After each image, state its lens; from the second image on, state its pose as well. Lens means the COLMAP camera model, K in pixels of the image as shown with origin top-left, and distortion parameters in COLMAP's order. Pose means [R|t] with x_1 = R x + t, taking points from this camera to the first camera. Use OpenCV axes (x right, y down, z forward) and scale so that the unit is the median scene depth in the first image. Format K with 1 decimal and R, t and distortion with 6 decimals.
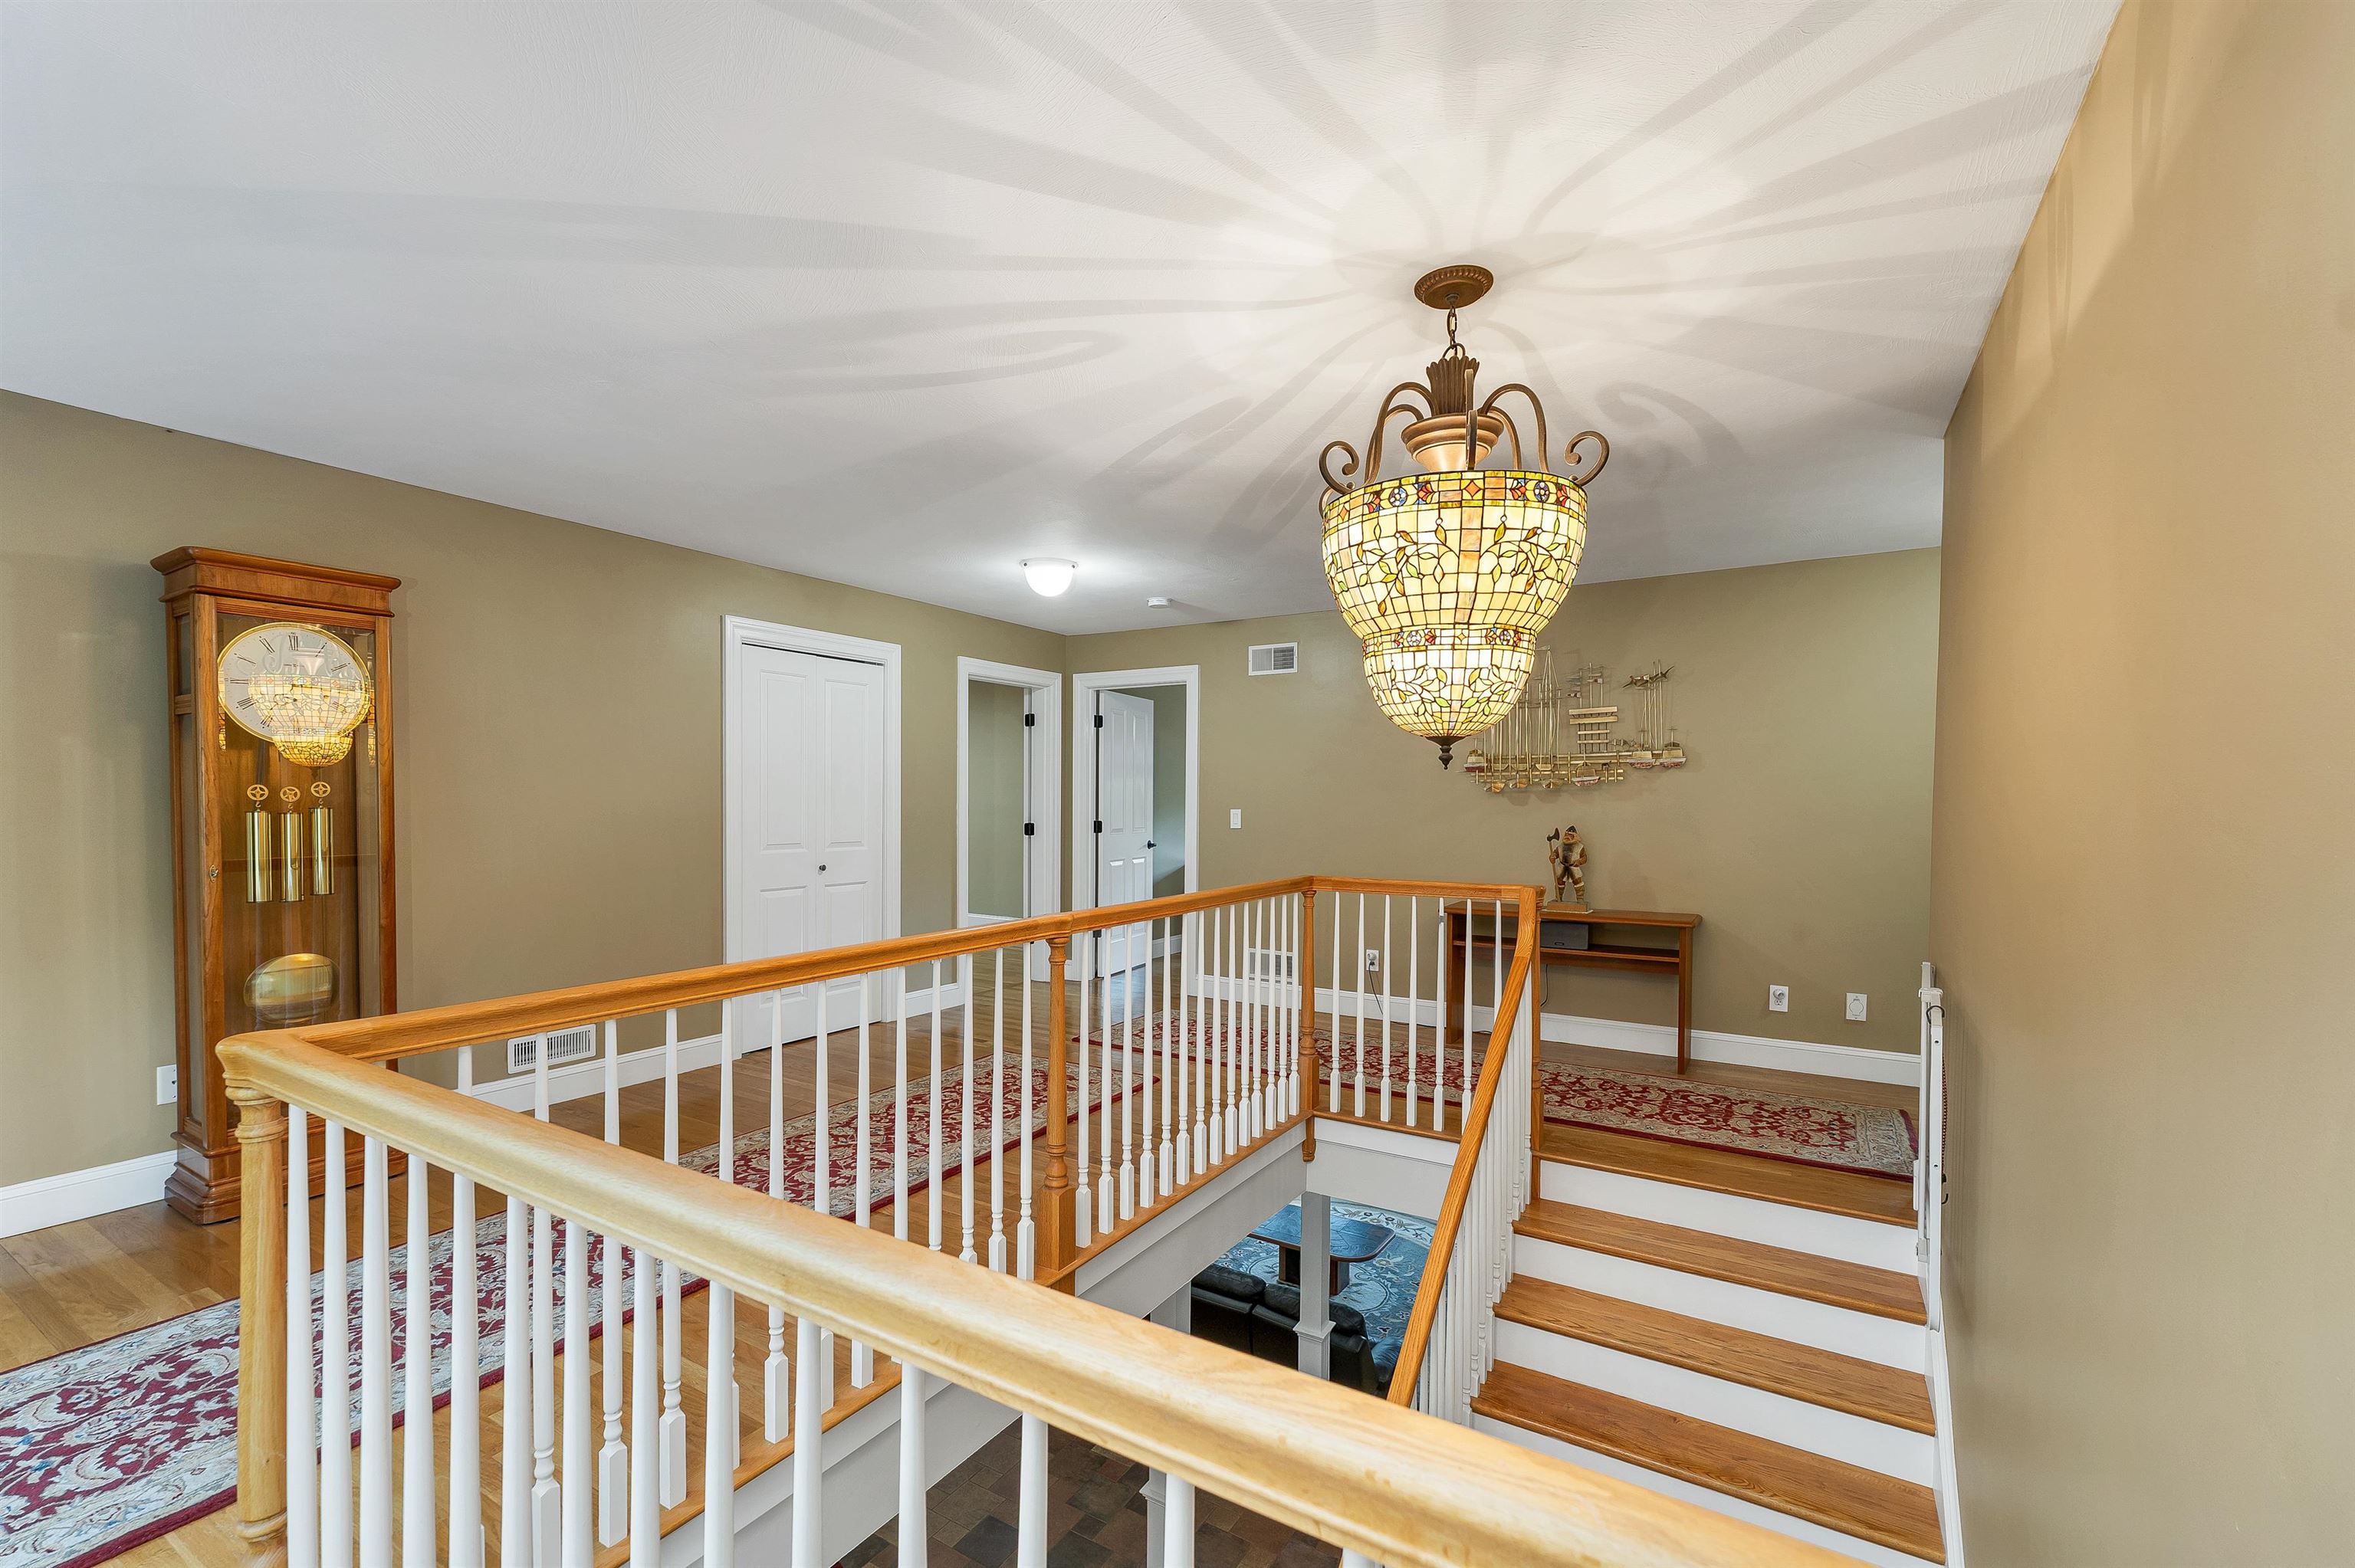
lens RADIAL K [[969.2, 0, 1177.6], [0, 969.2, 795.6], [0, 0, 1]] dist [0.003497, 0.000104]
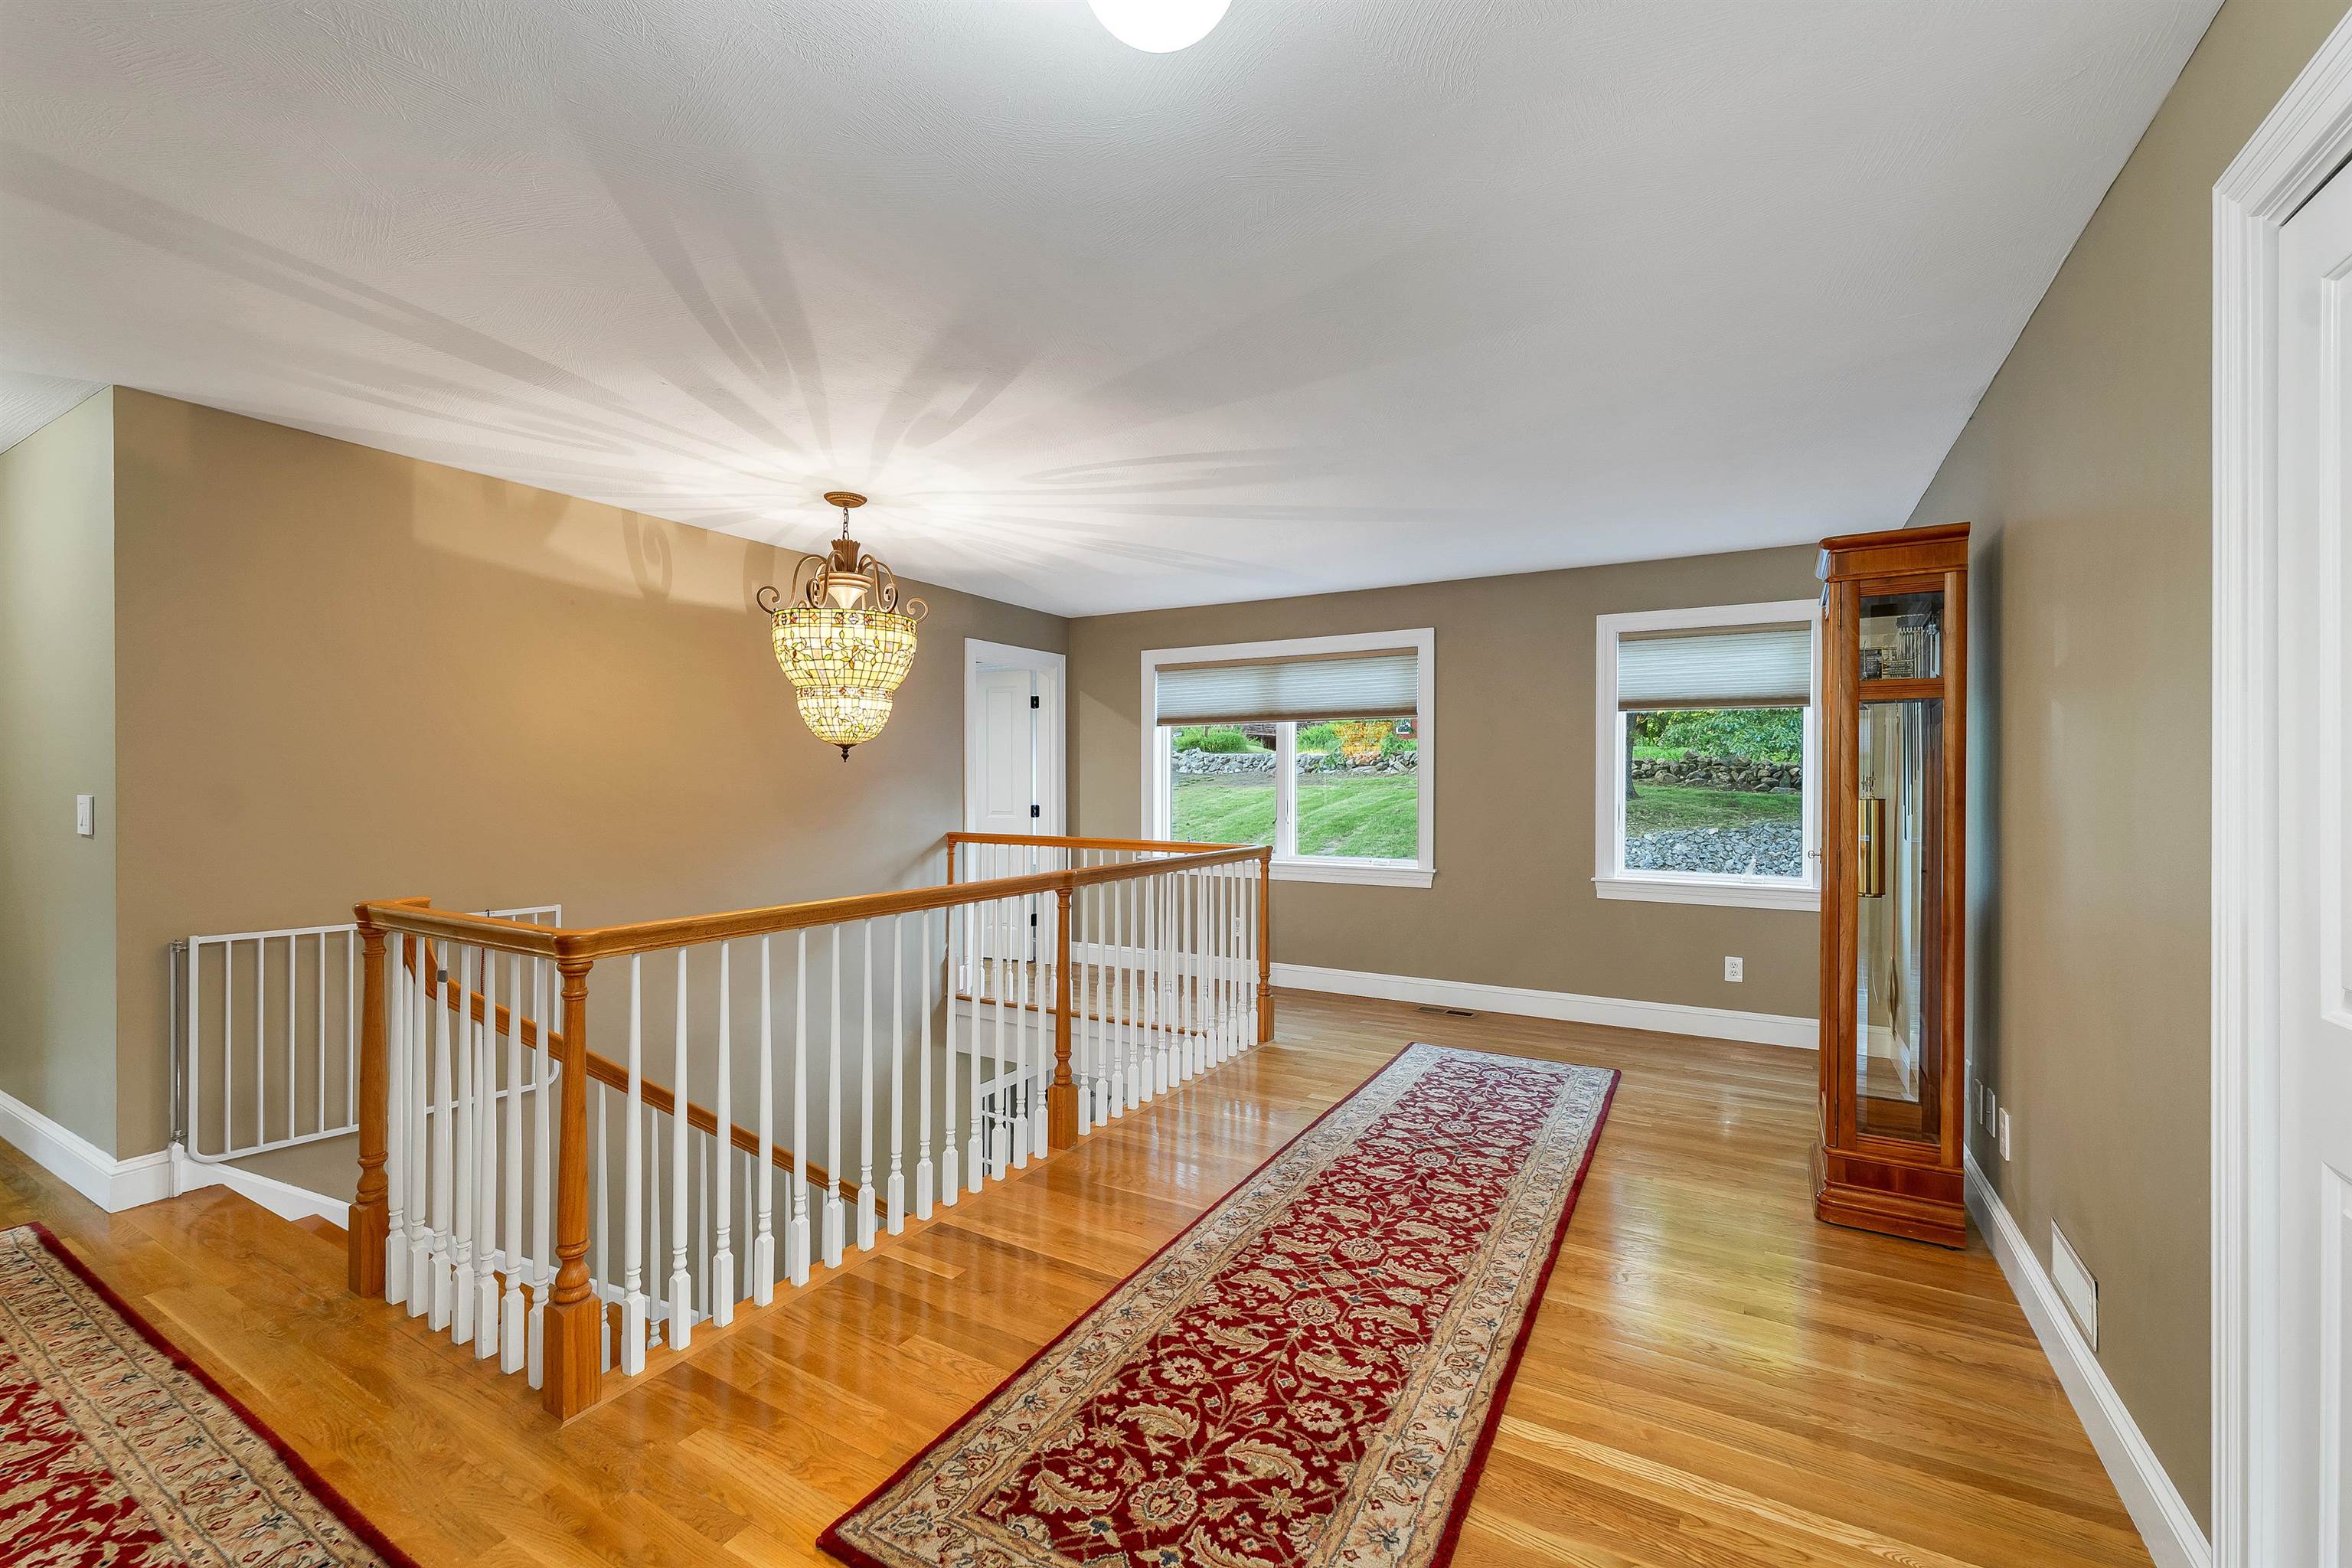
lens RADIAL K [[968.1, 0, 1180.3], [0, 968.1, 779.7], [0, 0, 1]] dist [0.003497, 0.000104]
pose [[-0.999496, -0.010145, -0.030070, -0.289566], [-0.010198, 0.999947, 0.001634, -0.004138], [0.030052, 0.001940, -0.999546, 2.775187]]
